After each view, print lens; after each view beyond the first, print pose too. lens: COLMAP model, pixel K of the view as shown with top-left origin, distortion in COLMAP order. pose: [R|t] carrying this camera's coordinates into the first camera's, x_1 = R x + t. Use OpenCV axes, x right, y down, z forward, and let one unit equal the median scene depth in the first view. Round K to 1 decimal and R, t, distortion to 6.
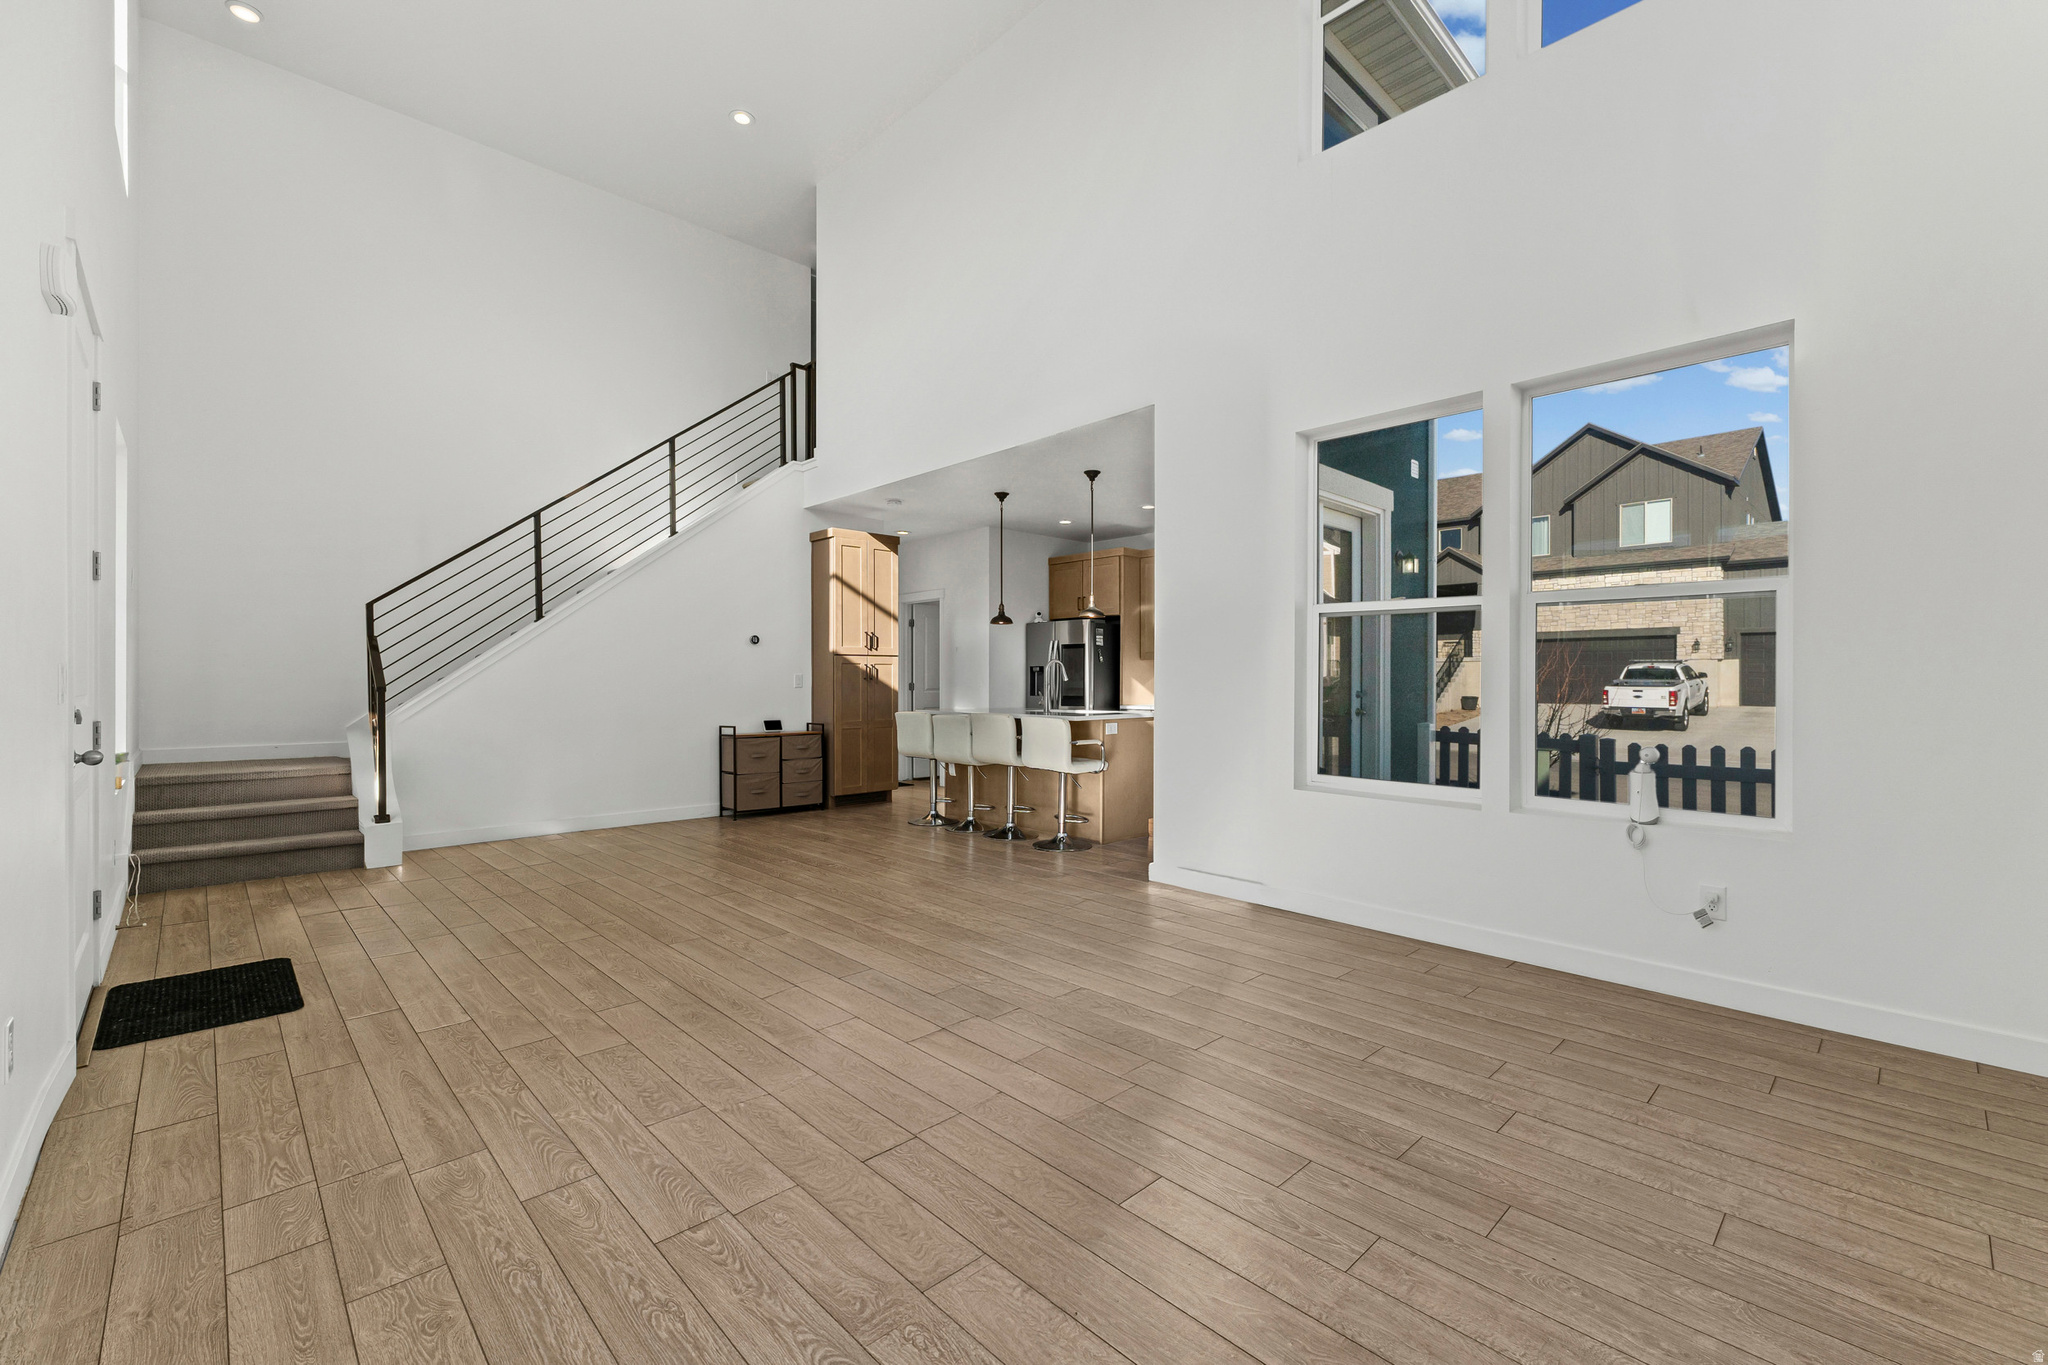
lens RADIAL K [[867.6, 0, 1019.2], [0, 867.6, 685.7], [0, 0, 1]] dist [0.006268, -0.000566]
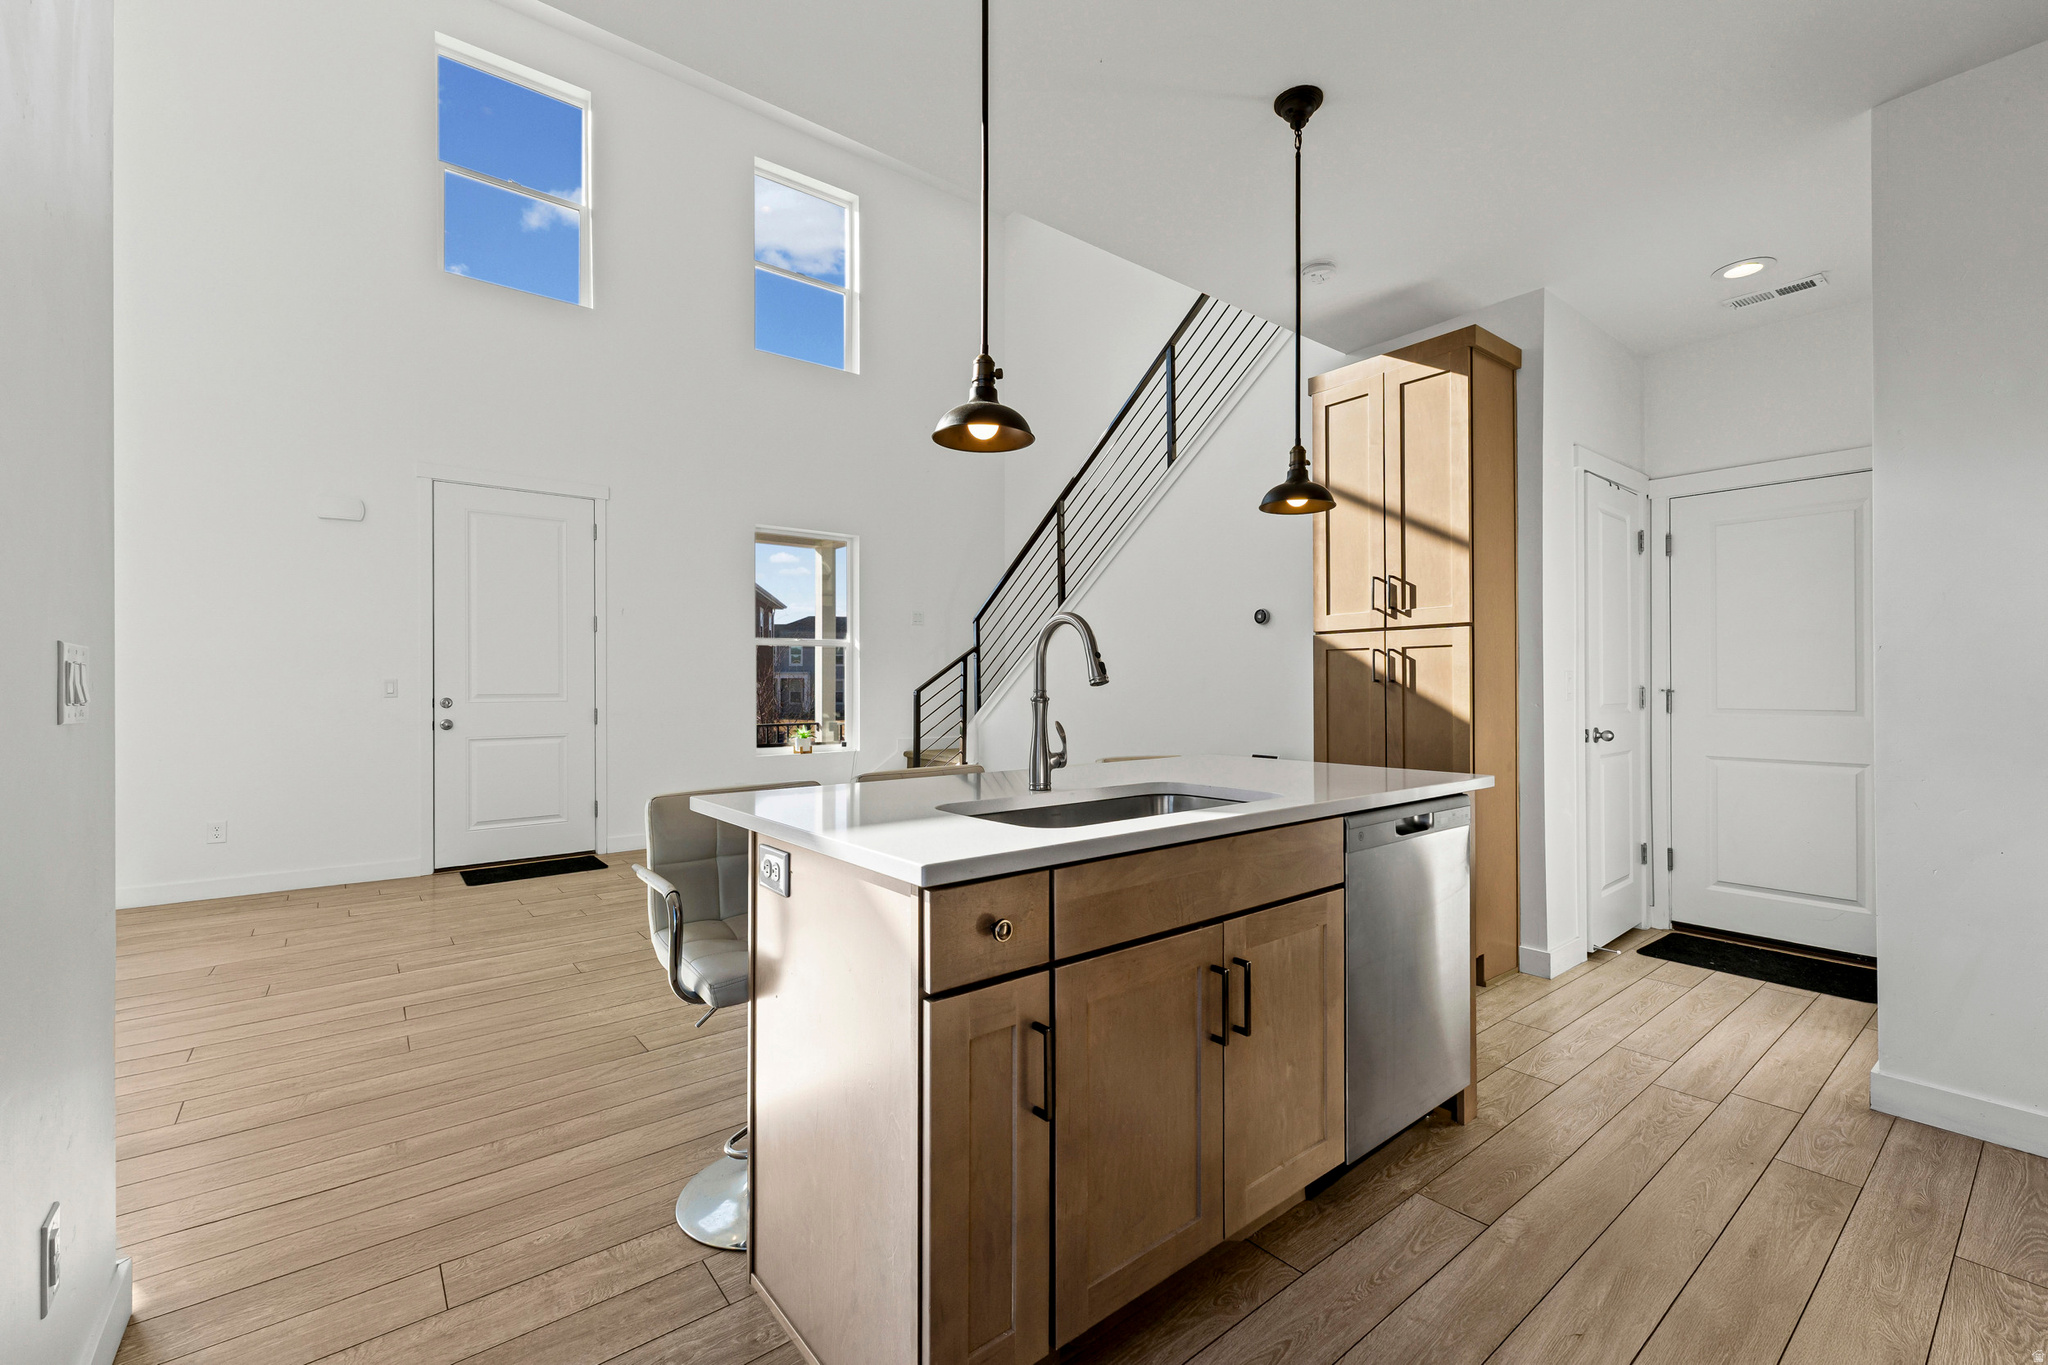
lens RADIAL K [[867.6, 0, 1032.5], [0, 867.6, 678.3], [0, 0, 1]] dist [0.006268, -0.000566]
pose [[-0.078045, -0.007685, -0.996920, 0.691739], [-0.004782, 0.999962, -0.007334, -0.016774], [0.996938, 0.004194, -0.078079, 2.048401]]
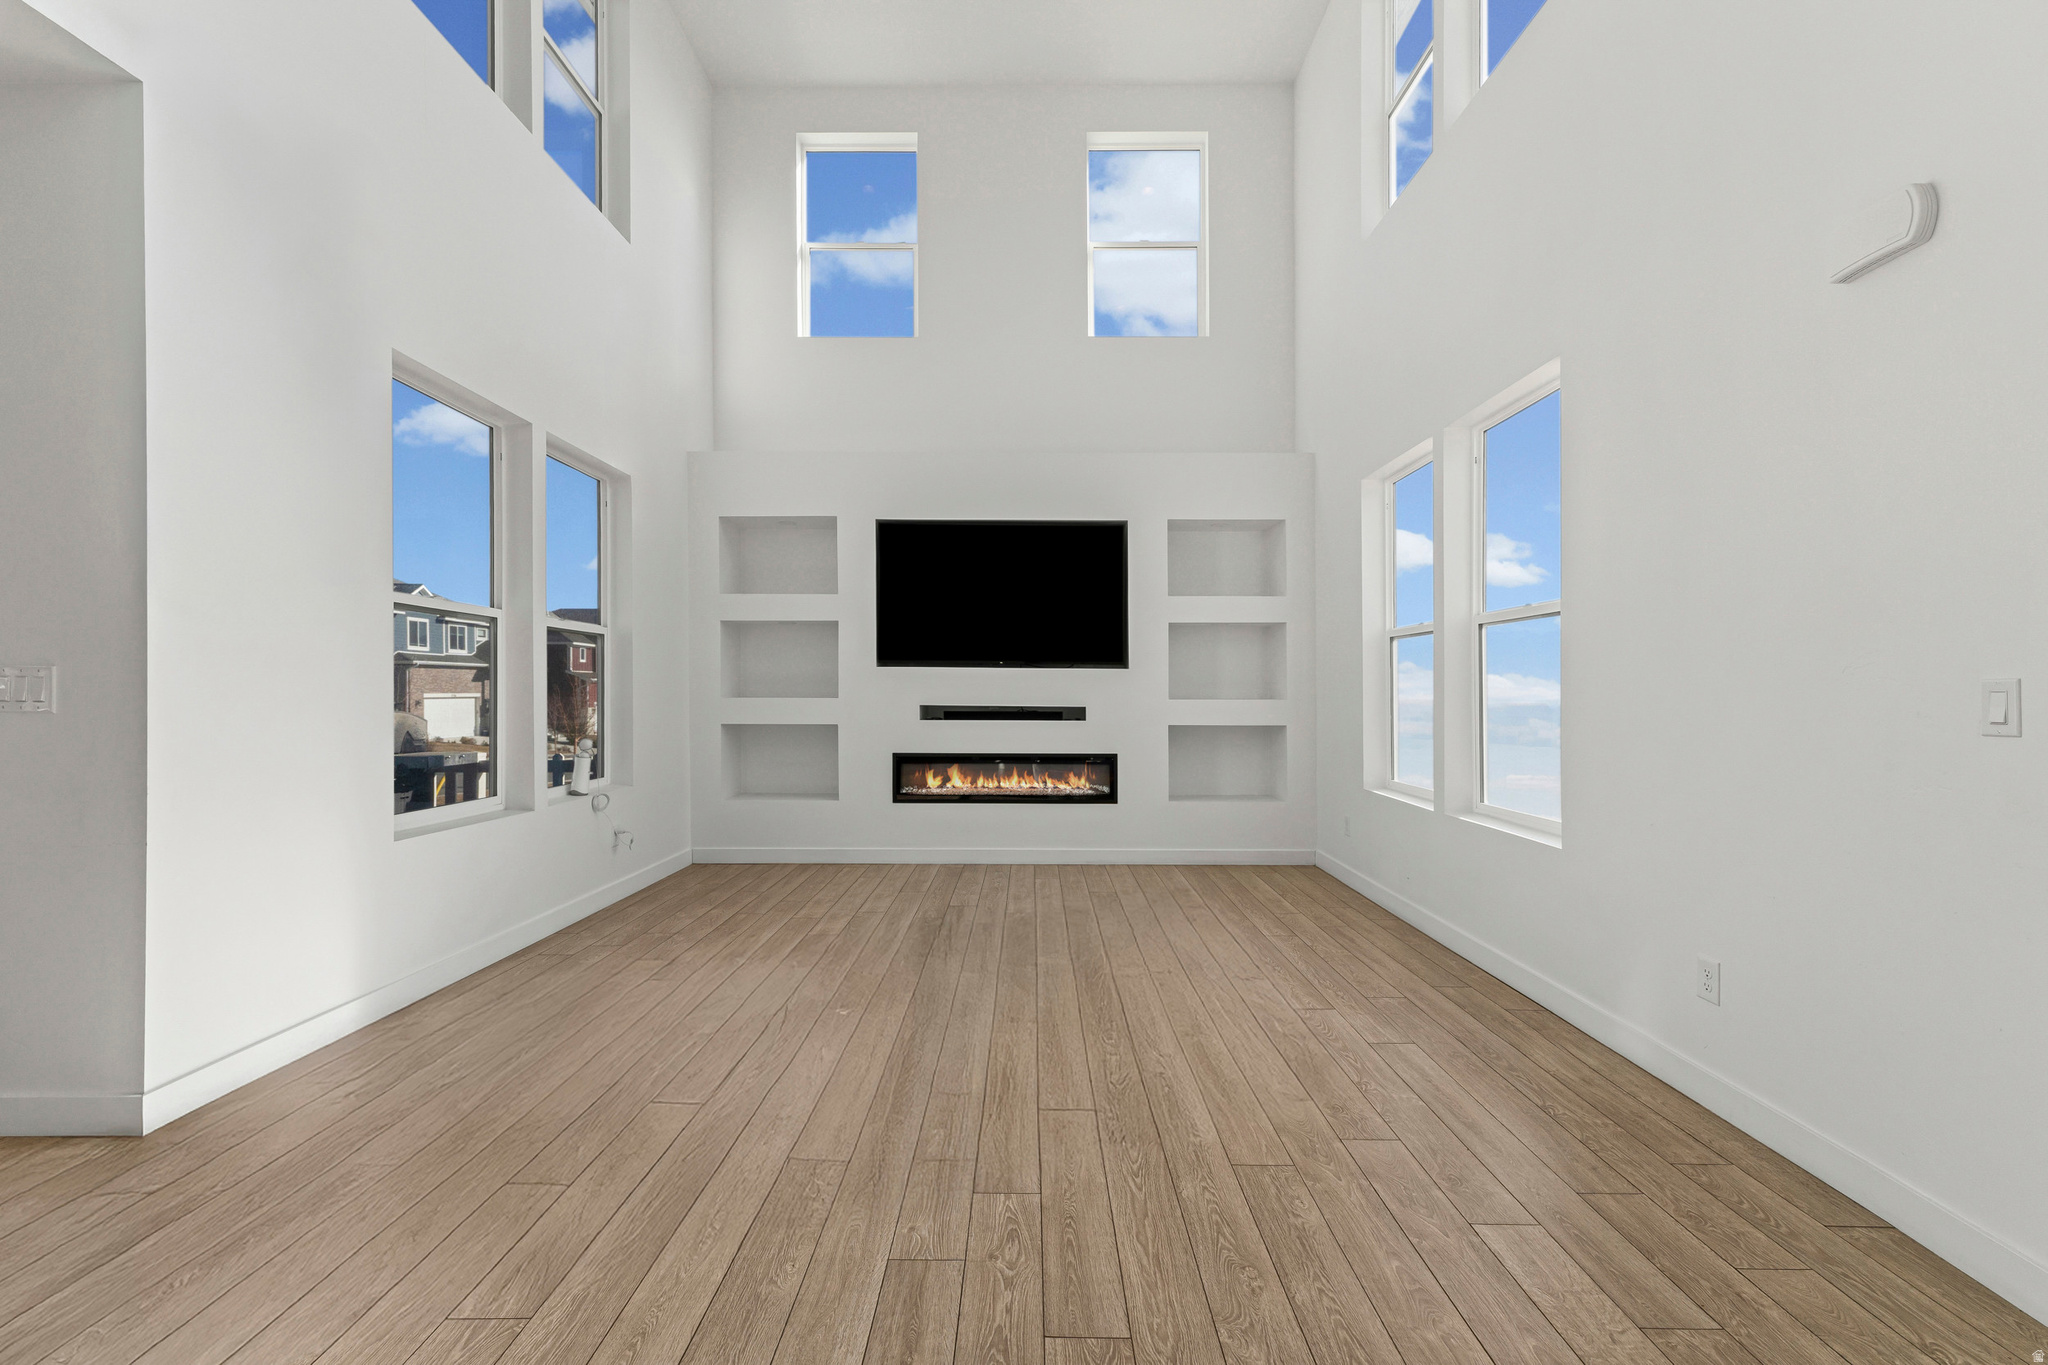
lens RADIAL K [[867.6, 0, 1029.9], [0, 867.6, 690.7], [0, 0, 1]] dist [0.006268, -0.000566]
pose [[-0.730672, -0.003985, 0.682717, -0.746775], [-0.001079, 0.999988, 0.004683, -0.016659], [-0.682727, 0.002685, -0.730668, 1.528060]]
